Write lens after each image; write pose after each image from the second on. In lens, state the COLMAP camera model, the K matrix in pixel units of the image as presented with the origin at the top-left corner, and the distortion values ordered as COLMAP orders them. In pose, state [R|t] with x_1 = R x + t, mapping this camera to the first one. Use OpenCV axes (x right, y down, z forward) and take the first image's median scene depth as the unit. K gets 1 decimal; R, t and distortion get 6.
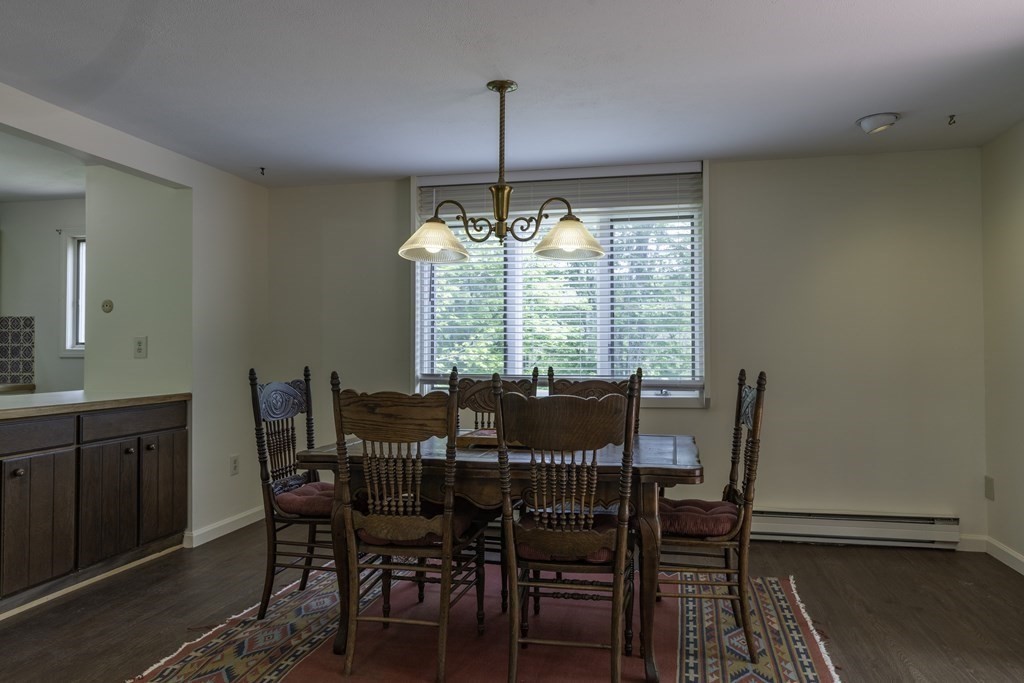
lens RADIAL K [[650.2, 0, 528.5], [0, 650.2, 335.1], [0, 0, 1]] dist [-0.014322, 0.000979]
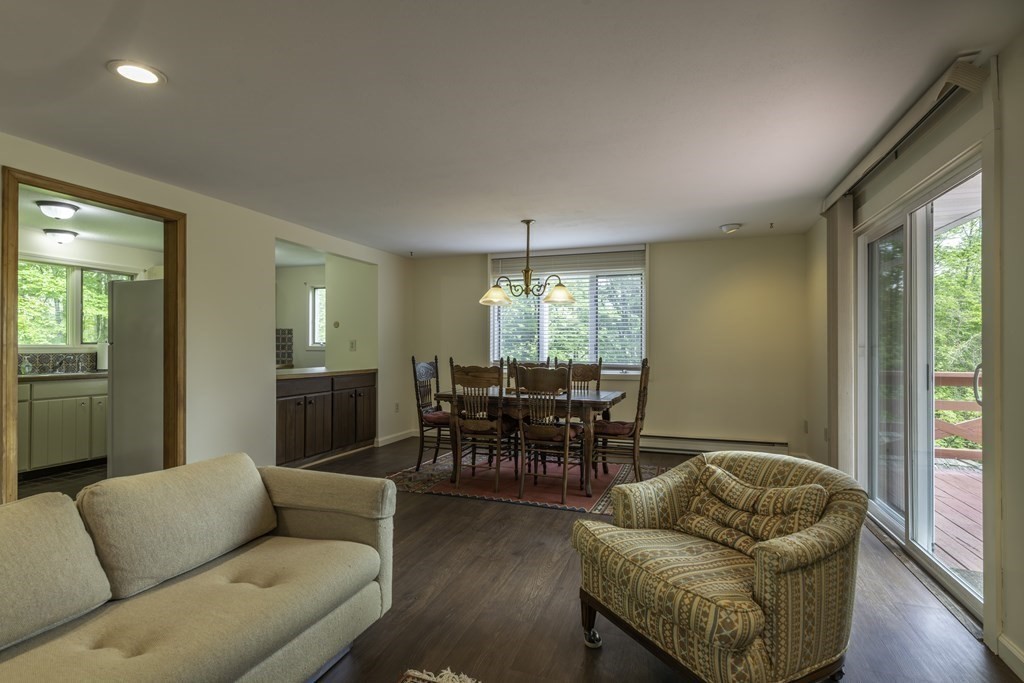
lens RADIAL K [[489.7, 0, 512.4], [0, 489.7, 342.9], [0, 0, 1]] dist [-0.019992, 0.000548]
pose [[0.989432, 0.003850, -0.144944, 0.130314], [-0.001510, 0.999867, 0.016249, -0.018048], [0.144987, -0.015858, 0.989306, -0.532943]]
